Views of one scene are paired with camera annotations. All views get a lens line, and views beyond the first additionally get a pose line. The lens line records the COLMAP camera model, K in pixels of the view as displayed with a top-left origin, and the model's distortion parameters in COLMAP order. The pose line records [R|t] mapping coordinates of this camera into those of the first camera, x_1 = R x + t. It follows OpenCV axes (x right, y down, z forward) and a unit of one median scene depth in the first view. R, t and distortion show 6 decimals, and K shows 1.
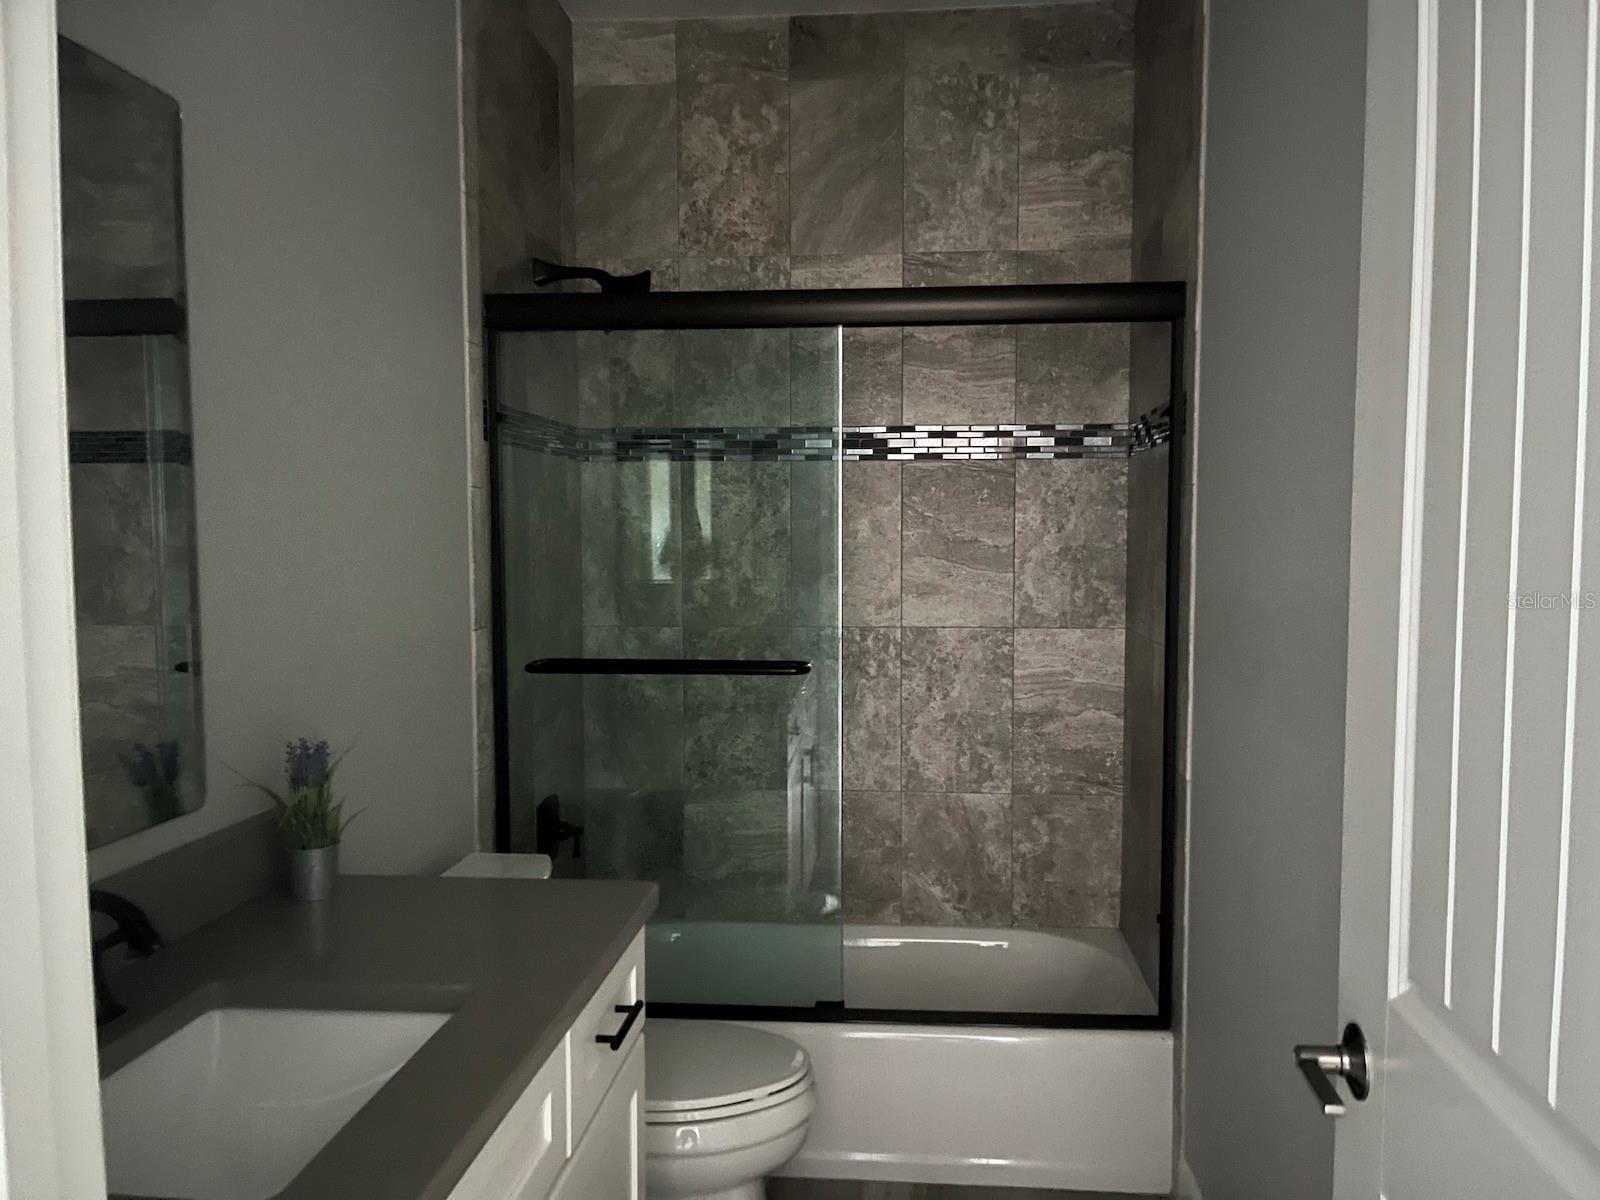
lens RADIAL K [[1207.6, 0, 800.0], [0, 1207.6, 600.0], [0, 0, 1]] dist [0.069553, -0.097639]
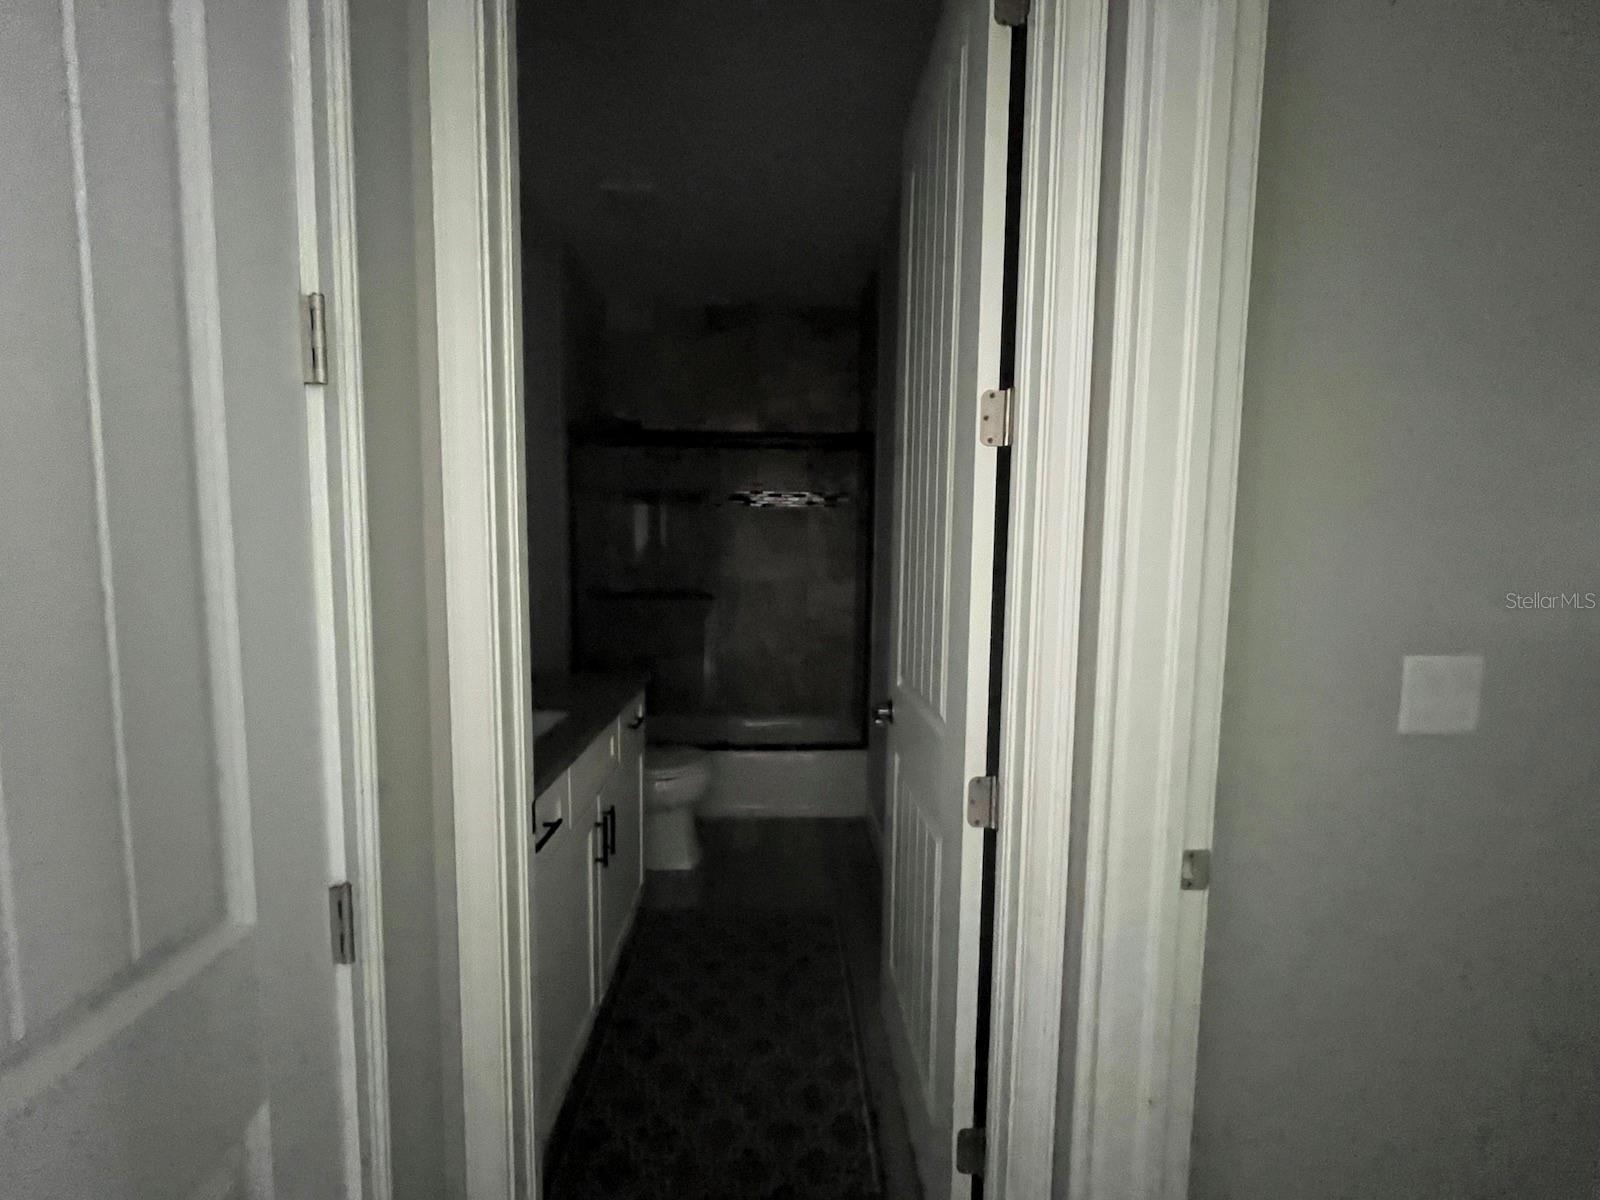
lens RADIAL K [[646.5, 0, 797.4], [0, 646.5, 597.2], [0, 0, 1]] dist [-0.003000, -0.000159]
pose [[0.991682, 0.002788, 0.128684, 0.006511], [-0.005482, 0.999773, 0.020584, 0.026103], [-0.128598, -0.021118, 0.991472, -0.190678]]
